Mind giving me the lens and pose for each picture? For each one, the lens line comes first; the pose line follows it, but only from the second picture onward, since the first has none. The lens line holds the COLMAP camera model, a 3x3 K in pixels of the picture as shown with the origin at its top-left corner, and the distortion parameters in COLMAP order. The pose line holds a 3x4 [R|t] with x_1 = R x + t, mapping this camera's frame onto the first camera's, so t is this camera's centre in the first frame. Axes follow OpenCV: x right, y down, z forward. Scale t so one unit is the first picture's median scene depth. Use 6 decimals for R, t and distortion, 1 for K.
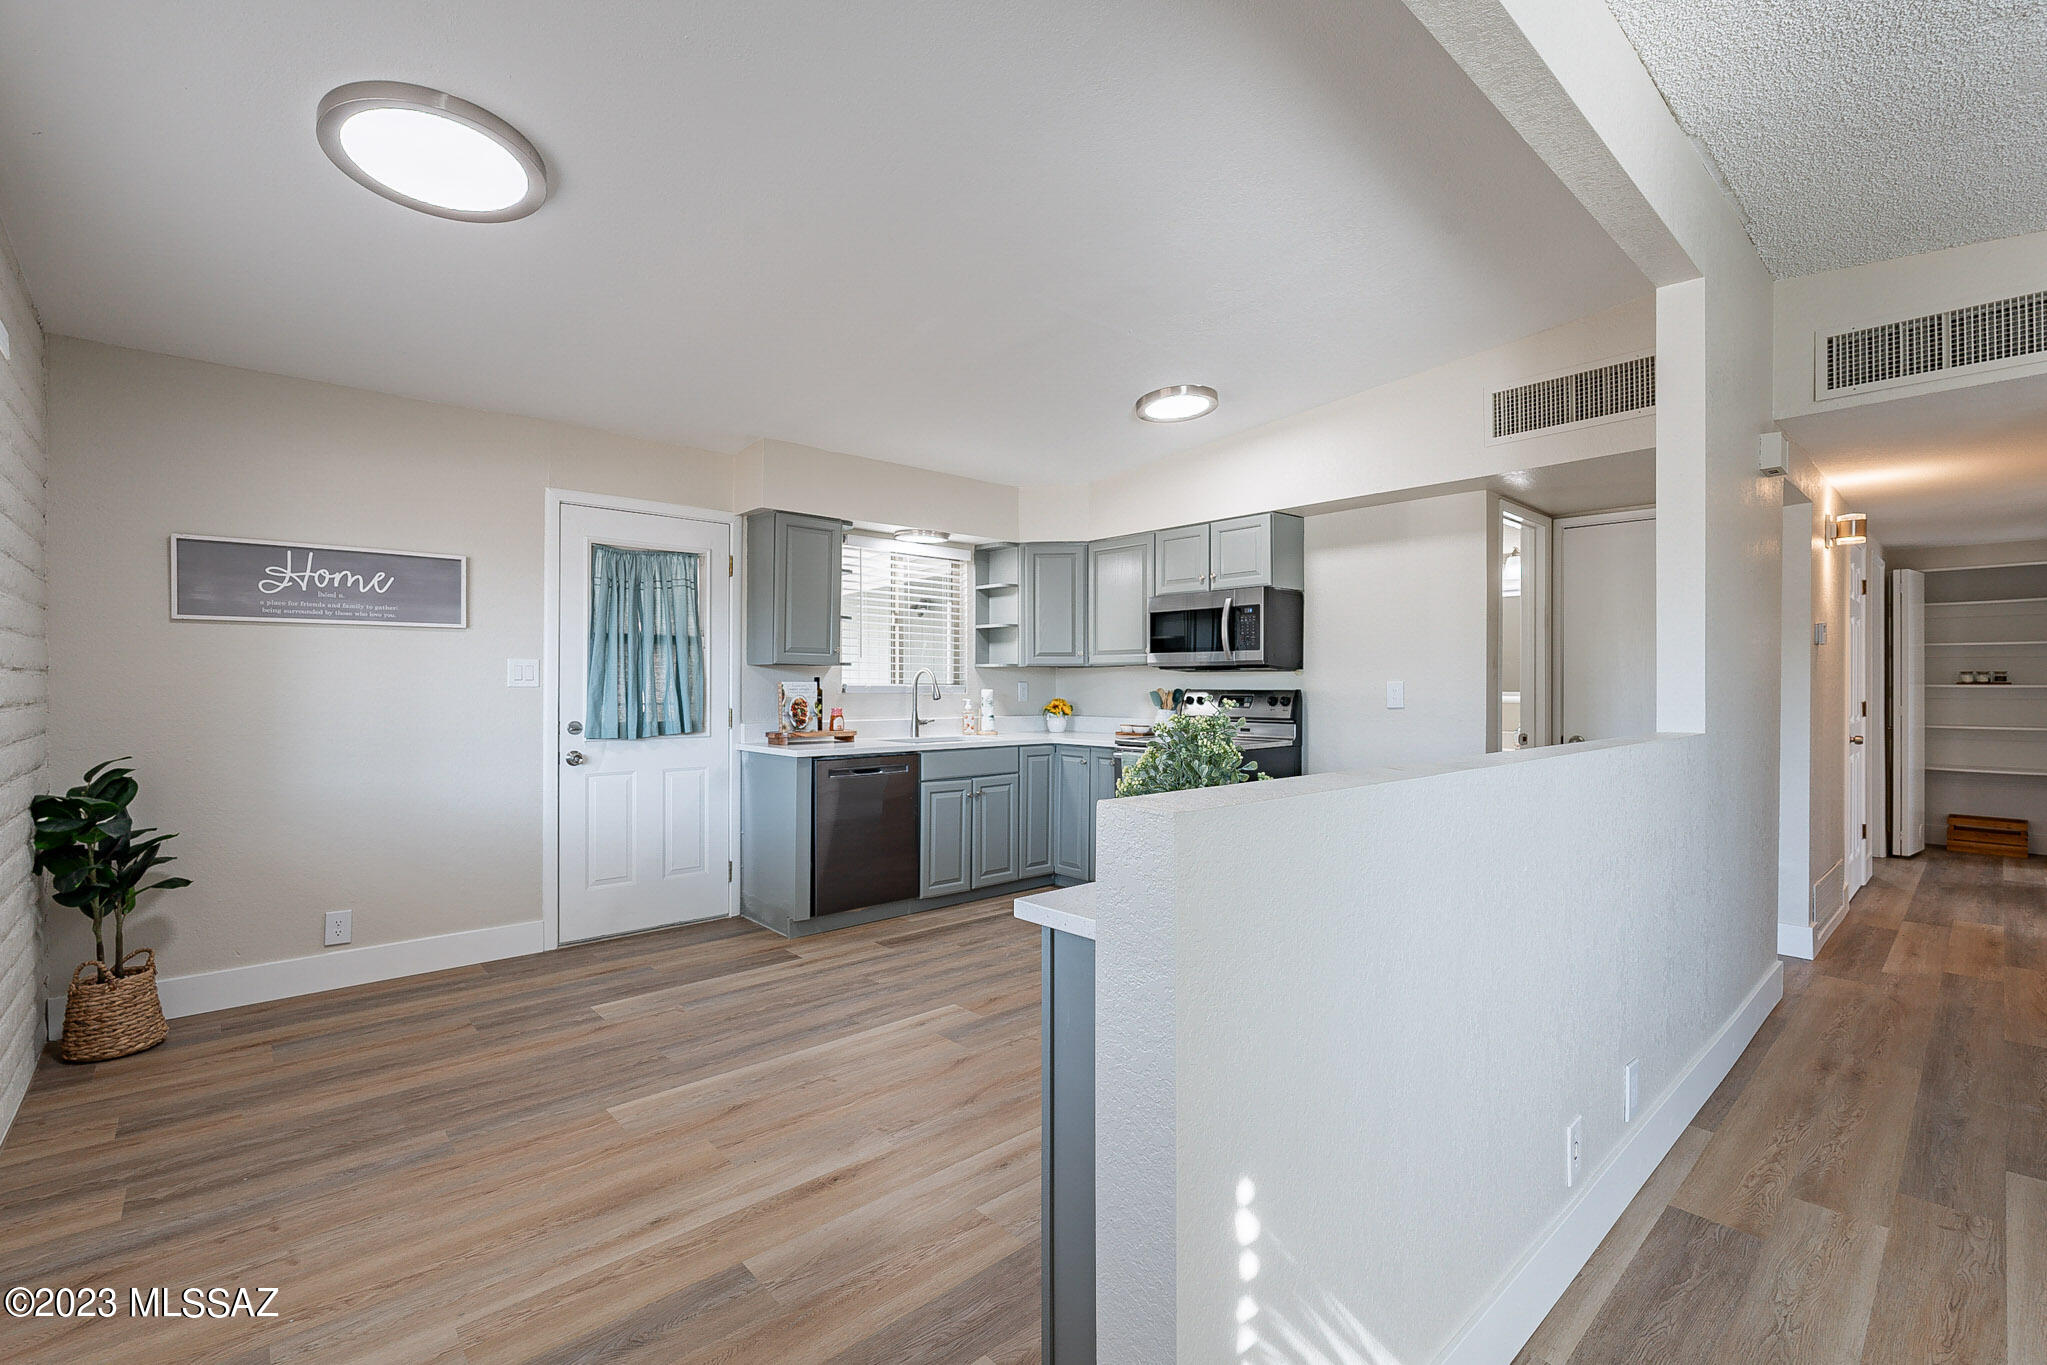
lens RADIAL K [[904.2, 0, 1017.3], [0, 904.2, 683.7], [0, 0, 1]] dist [-0.002815, -0.000327]
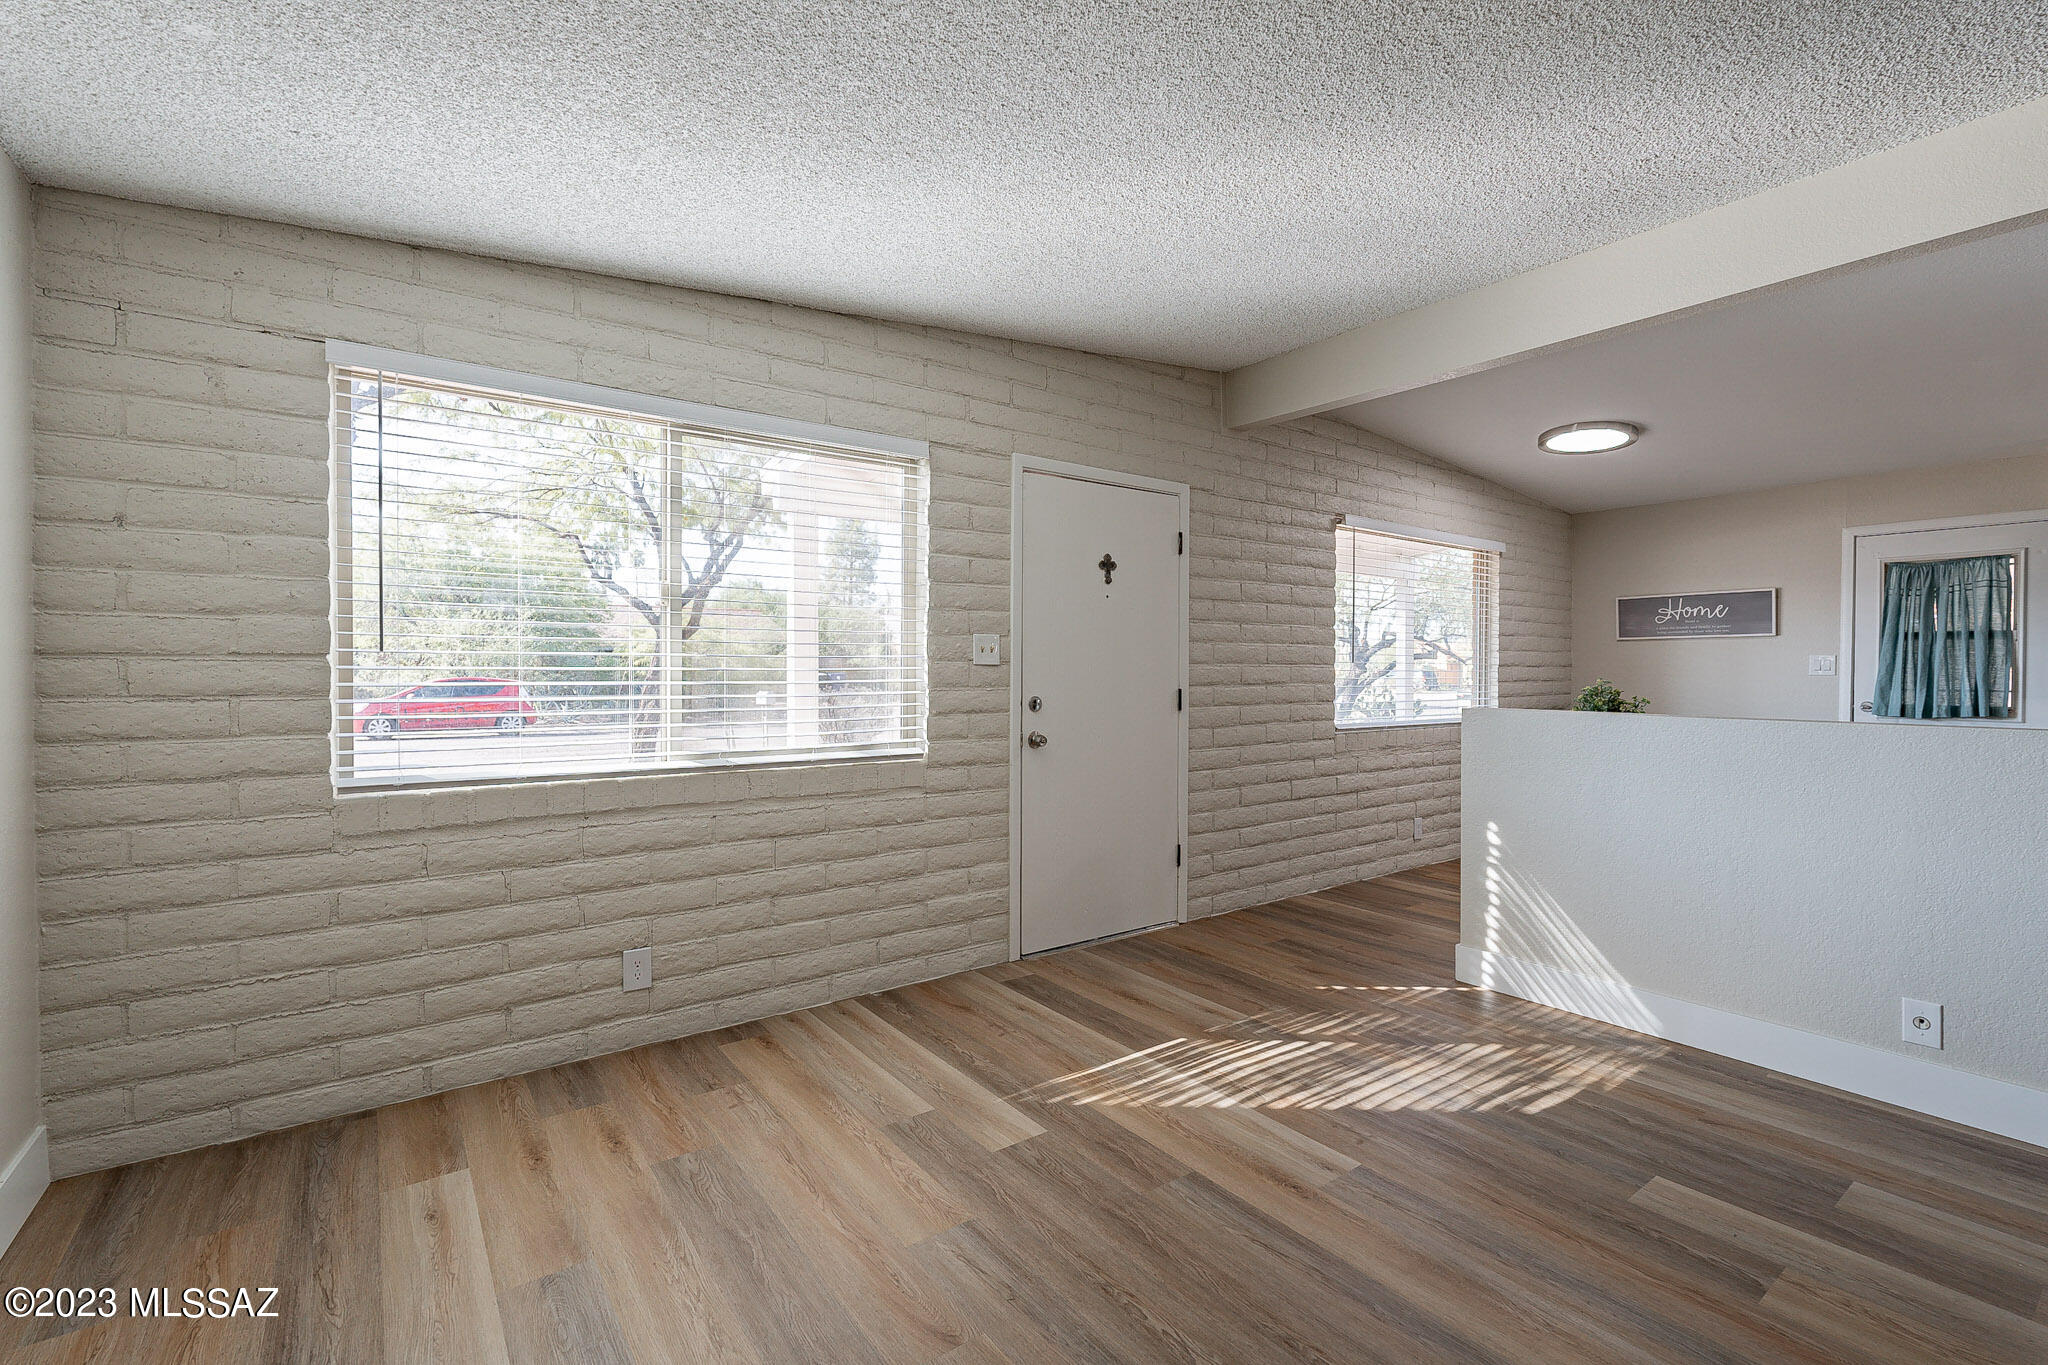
lens RADIAL K [[904.6, 0, 1027.5], [0, 904.6, 677.1], [0, 0, 1]] dist [-0.002815, -0.000327]
pose [[-0.094887, 0.009081, -0.995447, 0.872193], [-0.002575, 0.999953, 0.009367, -0.003065], [0.995485, 0.003452, -0.094859, -0.083962]]
